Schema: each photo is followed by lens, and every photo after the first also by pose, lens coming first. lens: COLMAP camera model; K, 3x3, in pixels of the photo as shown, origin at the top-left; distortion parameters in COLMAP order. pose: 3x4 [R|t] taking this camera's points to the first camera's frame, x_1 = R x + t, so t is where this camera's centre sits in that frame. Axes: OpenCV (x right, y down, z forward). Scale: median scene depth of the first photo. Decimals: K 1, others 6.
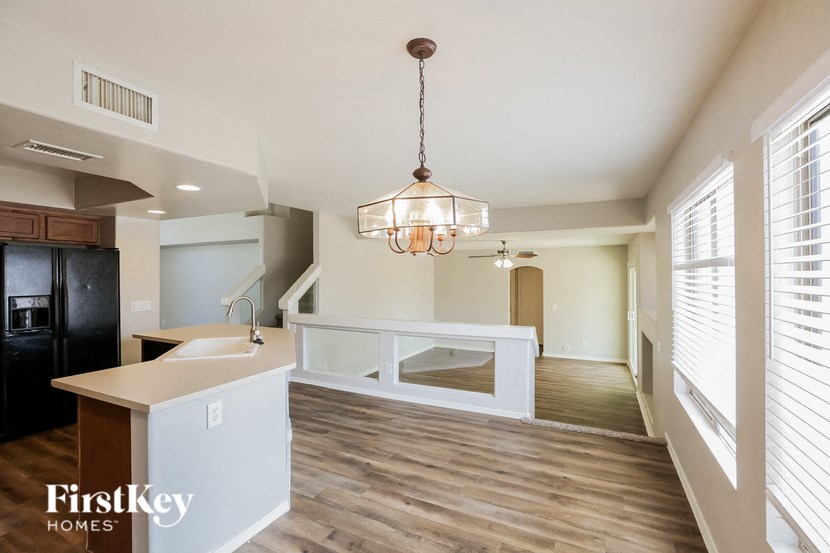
lens RADIAL K [[390.9, 0, 415.0], [0, 390.9, 269.2], [0, 0, 1]] dist [-0.000457, 0.010733]
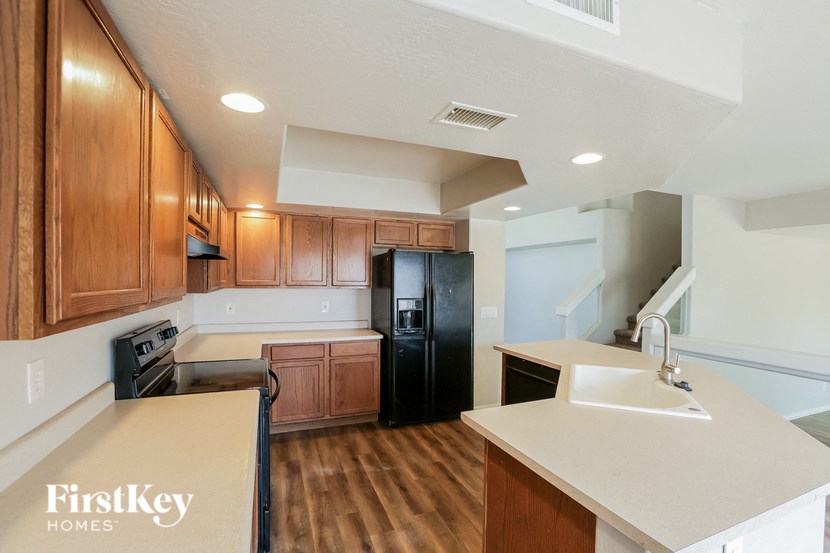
lens RADIAL K [[375.5, 0, 415.0], [0, 375.5, 276.5], [0, 0, 1]] dist [-0.000338, -0.000002]
pose [[0.772516, 0.005745, -0.634969, -0.293346], [-0.003028, 0.999981, 0.005363, 0.003219], [0.634988, -0.002220, 0.772519, 0.206397]]
